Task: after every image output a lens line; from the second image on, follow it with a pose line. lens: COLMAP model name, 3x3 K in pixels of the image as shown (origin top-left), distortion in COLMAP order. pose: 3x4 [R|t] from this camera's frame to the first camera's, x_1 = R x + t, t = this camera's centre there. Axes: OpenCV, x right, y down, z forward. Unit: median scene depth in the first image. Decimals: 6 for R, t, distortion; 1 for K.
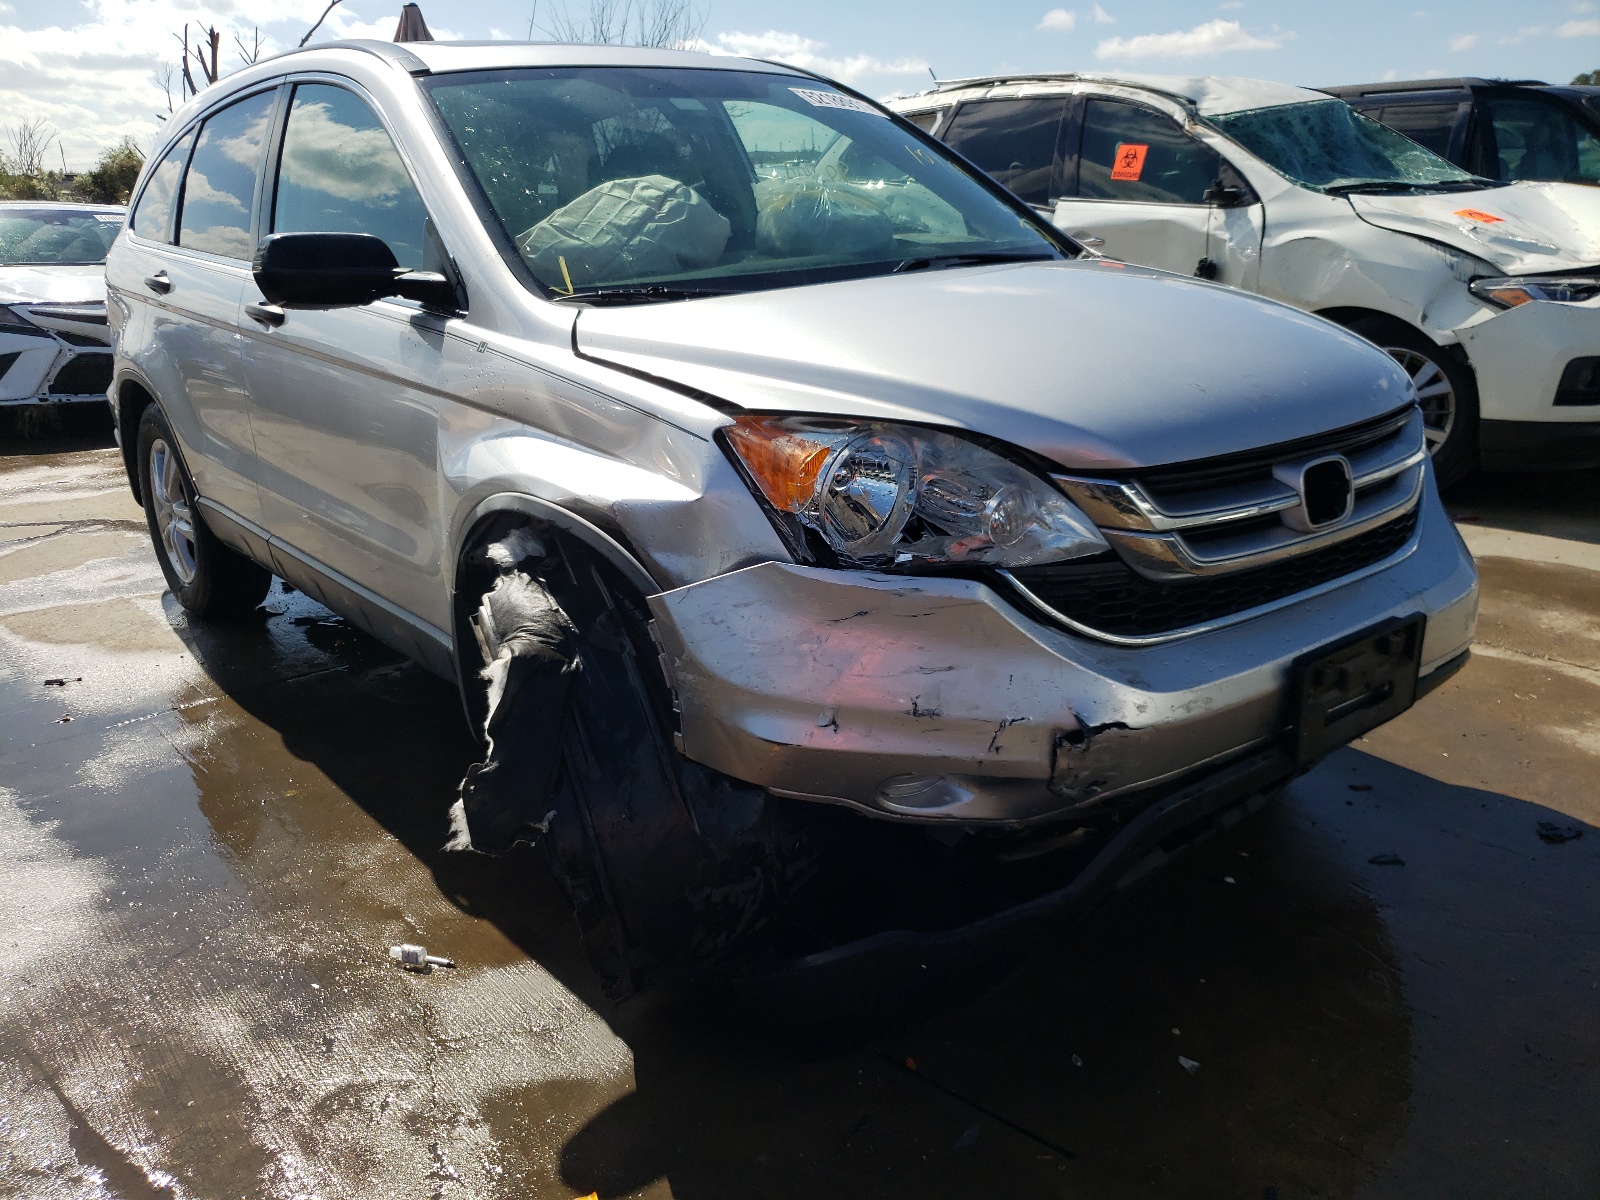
lens RADIAL K [[1240.3, 0, 800.0], [0, 1240.3, 600.0], [0, 0, 1]] dist [-0.000058, 0.008123]
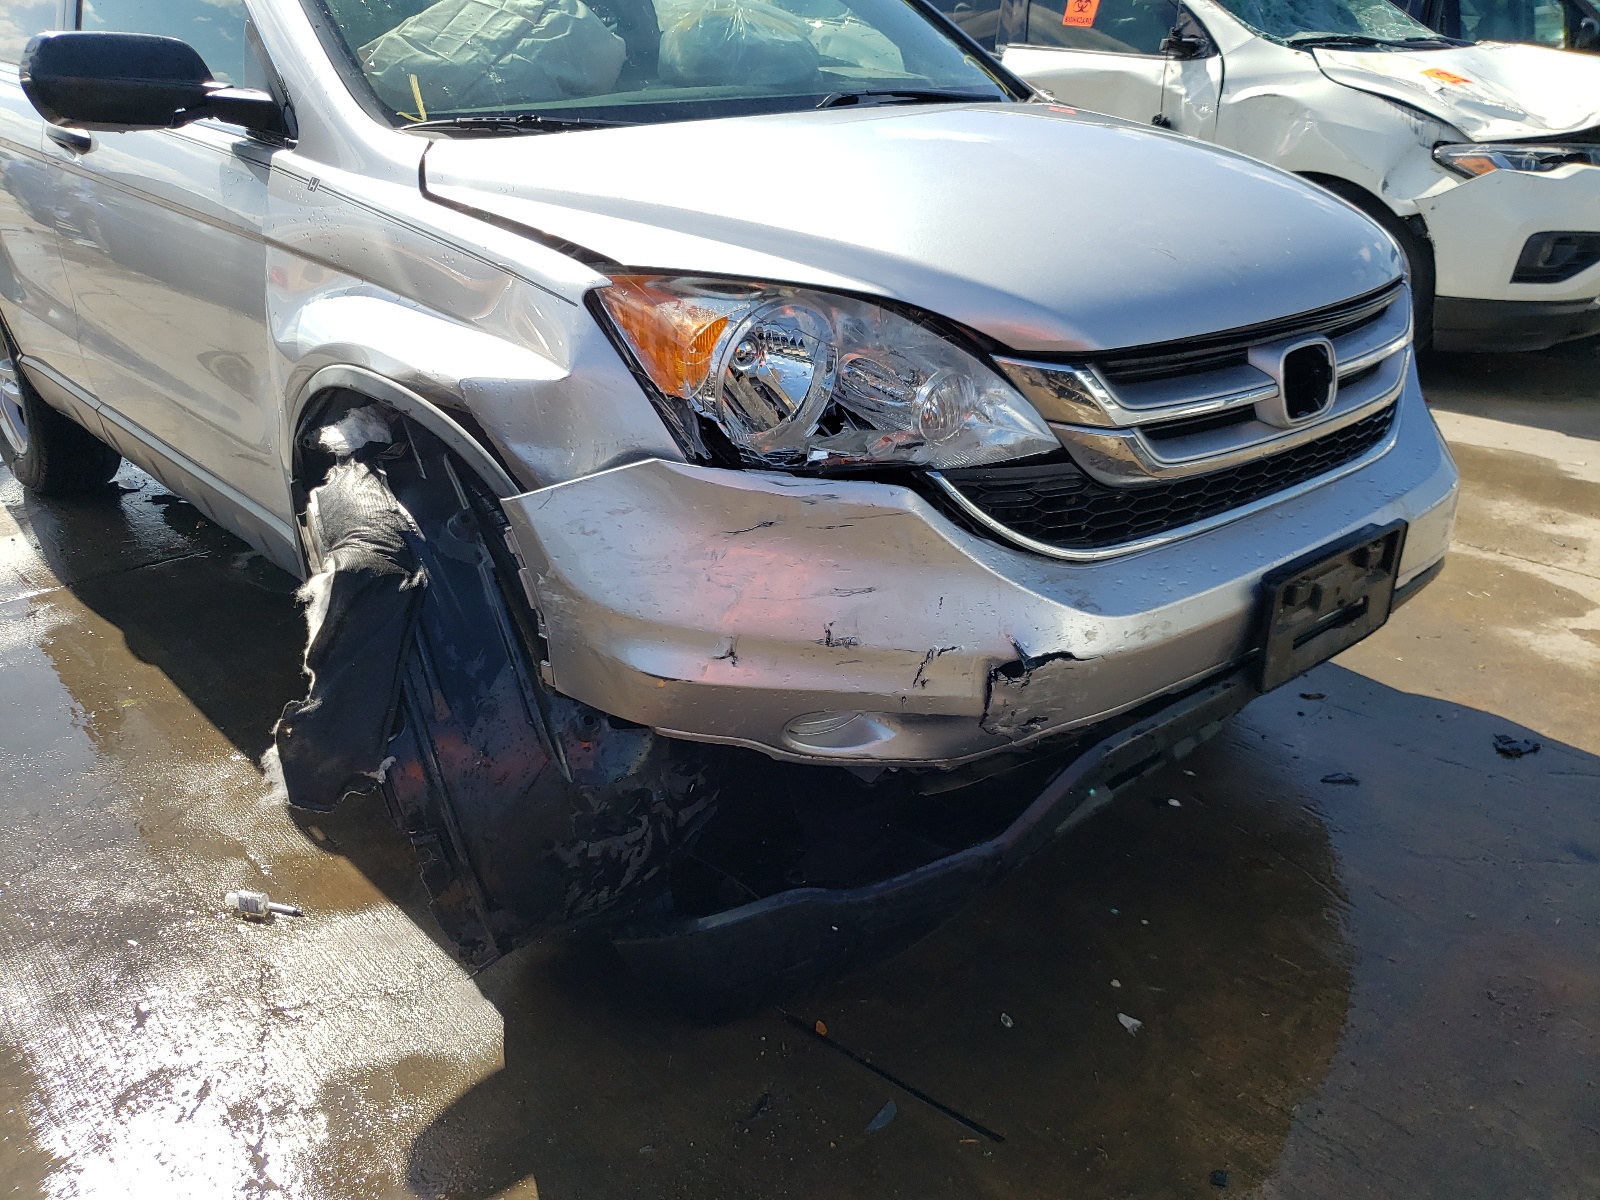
lens RADIAL K [[1283.3, 0, 825.4], [0, 1283.3, 597.4], [0, 0, 1]] dist [0.013145, -0.004384]
pose [[0.997193, 0.003221, 0.074808, 0.020315], [-0.010381, 0.995373, 0.095527, -0.016811], [-0.074154, -0.096035, 0.992612, 0.106524]]
